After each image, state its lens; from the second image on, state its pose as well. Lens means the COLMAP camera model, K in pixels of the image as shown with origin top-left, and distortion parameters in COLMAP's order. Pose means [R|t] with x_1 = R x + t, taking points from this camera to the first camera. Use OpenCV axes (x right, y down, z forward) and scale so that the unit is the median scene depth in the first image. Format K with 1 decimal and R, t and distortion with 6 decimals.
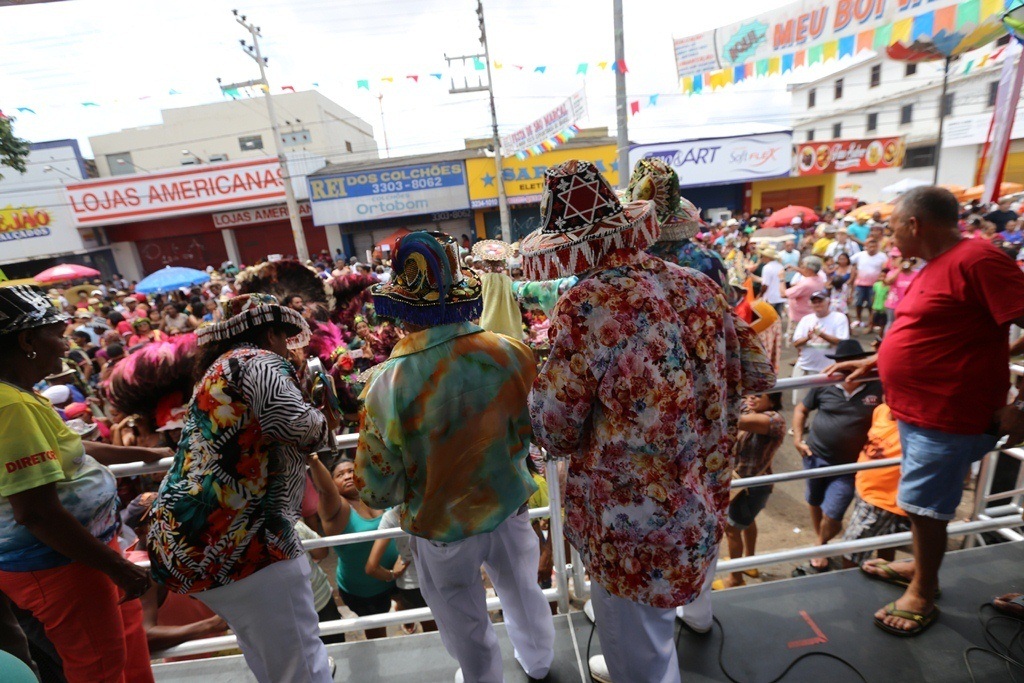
lens RADIAL K [[458.1, 0, 512.0], [0, 458.1, 341.5], [0, 0, 1]] dist [-0.070919, 0.021941]
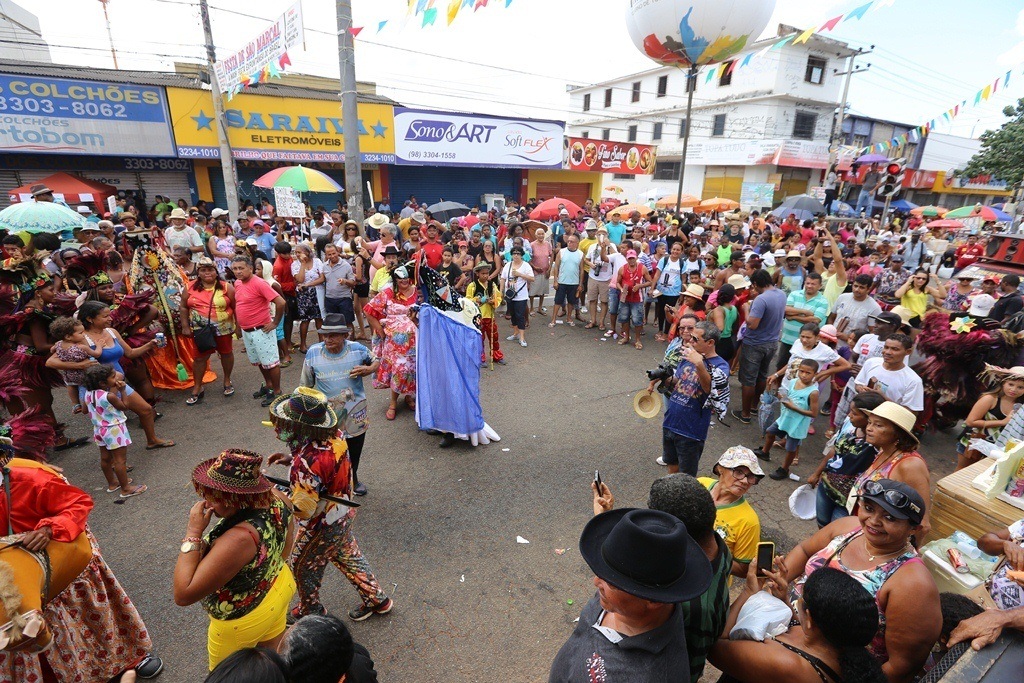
lens RADIAL K [[459.9, 0, 512.7], [0, 459.9, 336.7], [0, 0, 1]] dist [-0.037284, 0.008767]
pose [[0.906359, -0.008788, 0.422418, 0.091657], [-0.004789, 0.999506, 0.031070, -0.027647], [-0.422482, -0.030184, 0.905869, 0.106145]]
